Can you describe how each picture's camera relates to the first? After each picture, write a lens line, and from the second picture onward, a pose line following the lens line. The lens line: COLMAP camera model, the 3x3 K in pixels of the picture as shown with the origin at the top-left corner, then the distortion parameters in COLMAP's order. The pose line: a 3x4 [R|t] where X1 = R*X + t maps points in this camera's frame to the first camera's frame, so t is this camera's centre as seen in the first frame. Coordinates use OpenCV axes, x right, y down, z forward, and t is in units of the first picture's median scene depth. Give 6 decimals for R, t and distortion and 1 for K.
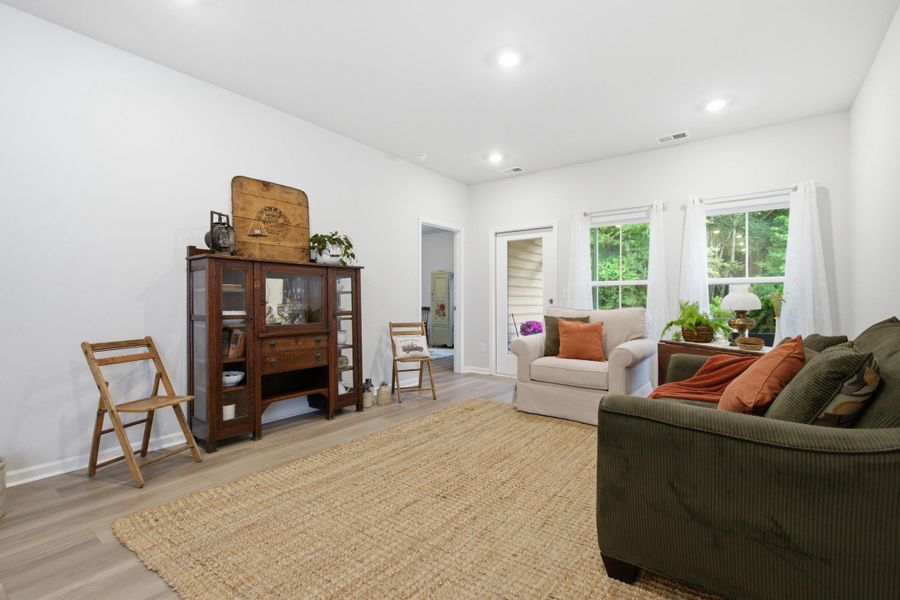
lens RADIAL K [[414.0, 0, 452.4], [0, 414.0, 296.2], [0, 0, 1]] dist [0.006706, -0.004730]
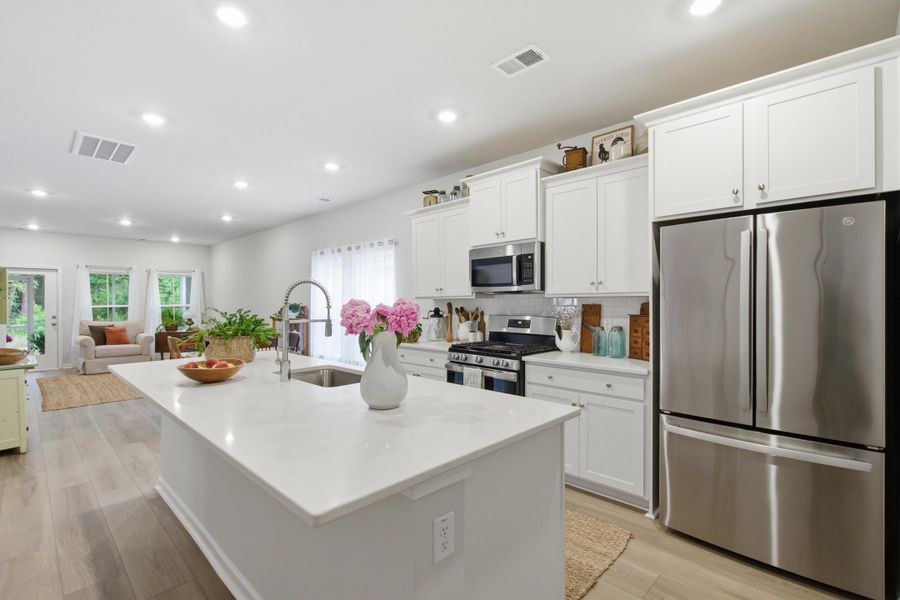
lens RADIAL K [[414.0, 0, 450.9], [0, 414.0, 301.2], [0, 0, 1]] dist [0.006706, -0.004730]
pose [[0.125075, 0.002380, 0.992144, -1.581750], [-0.004849, 0.999987, -0.001788, -0.073132], [-0.992135, -0.004587, 0.125085, -0.946933]]
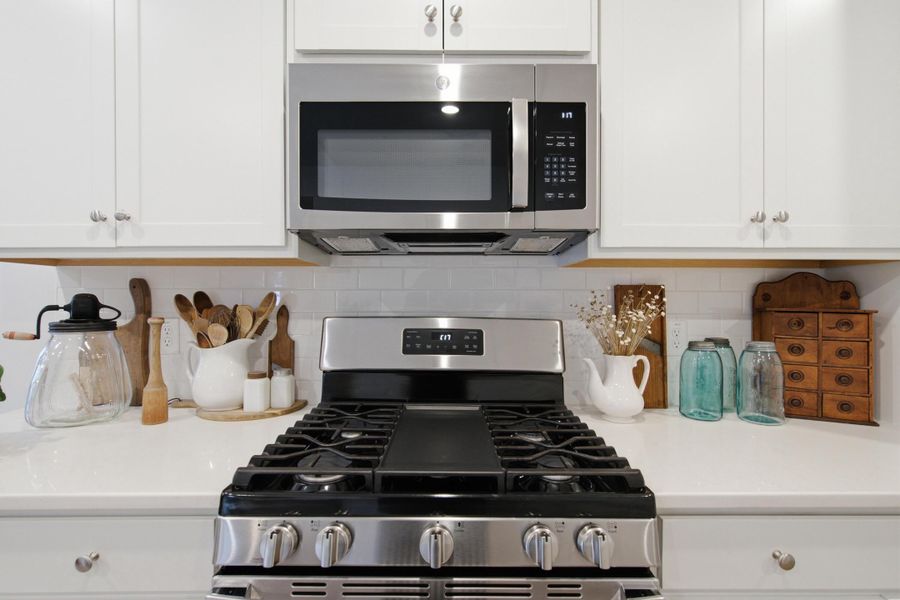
lens RADIAL K [[414.0, 0, 455.6], [0, 414.0, 305.8], [0, 0, 1]] dist [0.006706, -0.004730]
pose [[-0.615576, -0.009009, 0.788026, -0.835706], [-0.009156, 0.999949, 0.004280, -0.051553], [-0.788025, -0.004581, -0.615627, -0.788007]]
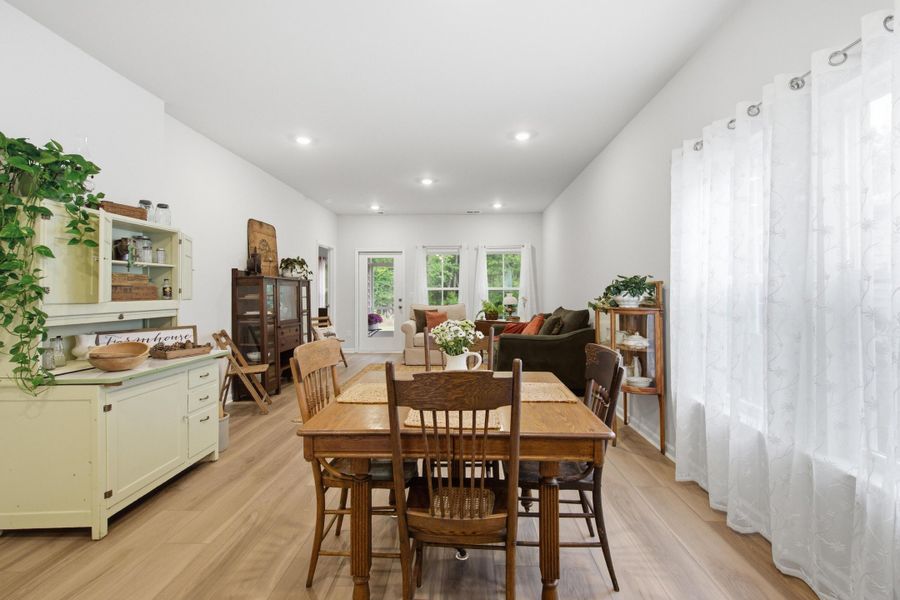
lens RADIAL K [[414.0, 0, 451.3], [0, 414.0, 285.2], [0, 0, 1]] dist [0.006706, -0.004730]
pose [[0.824621, 0.006357, 0.565650, -0.674217], [-0.000159, 0.999939, -0.011005, -0.036232], [-0.565686, 0.008985, 0.824572, -0.535994]]
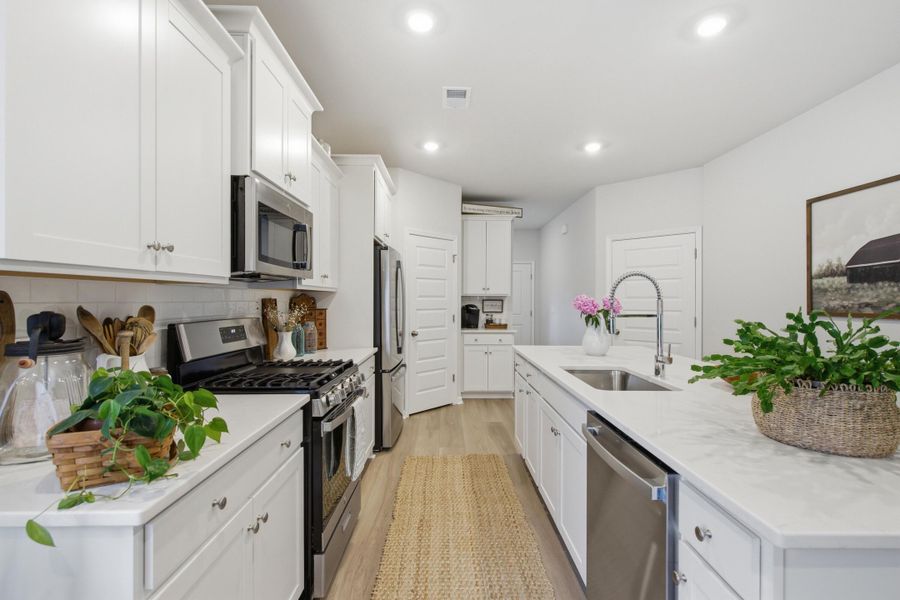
lens RADIAL K [[414.0, 0, 456.9], [0, 414.0, 298.5], [0, 0, 1]] dist [0.006706, -0.004730]
pose [[-0.786608, -0.005773, -0.617426, -0.462901], [-0.000724, 0.999964, -0.008427, -0.063349], [0.617453, -0.006182, -0.786584, -0.369205]]
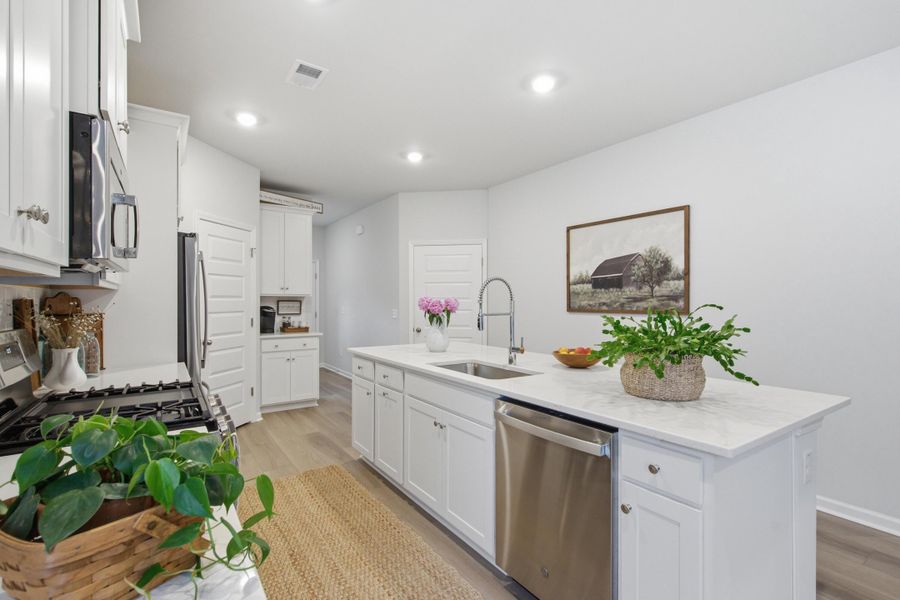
lens RADIAL K [[414.0, 0, 469.3], [0, 414.0, 299.9], [0, 0, 1]] dist [0.006706, -0.004730]
pose [[-0.306111, -0.004527, -0.951985, -0.368639], [0.003602, 0.999976, -0.005913, -0.063704], [0.951989, -0.005239, -0.306087, -0.496365]]
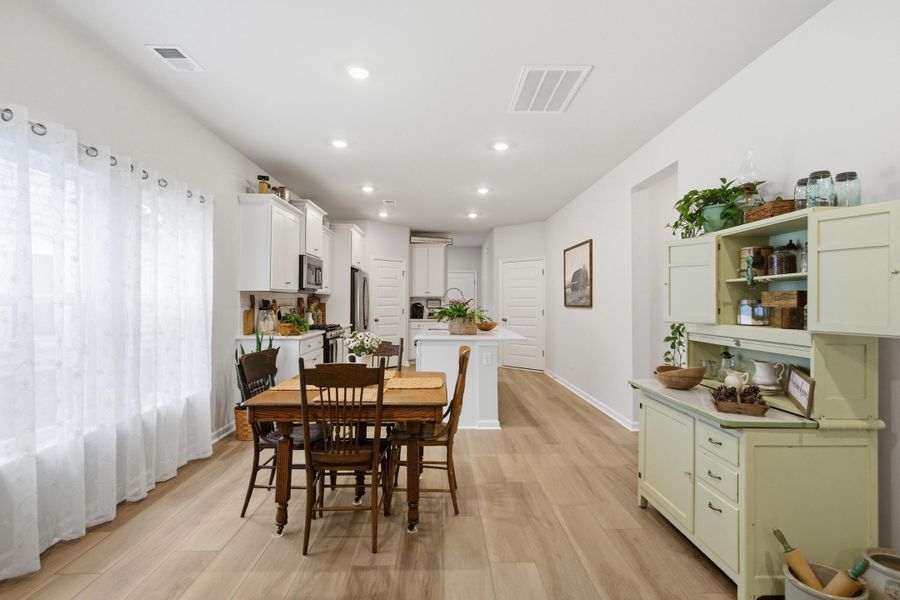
lens RADIAL K [[454.4, 0, 456.4], [0, 454.4, 290.4], [0, 0, 1]] dist [-0.004971, -0.000145]
pose [[-0.778853, -0.020119, -0.626884, -0.034124], [-0.001441, 0.999540, -0.030288, -0.046179], [0.627205, -0.022687, -0.778524, 0.559637]]
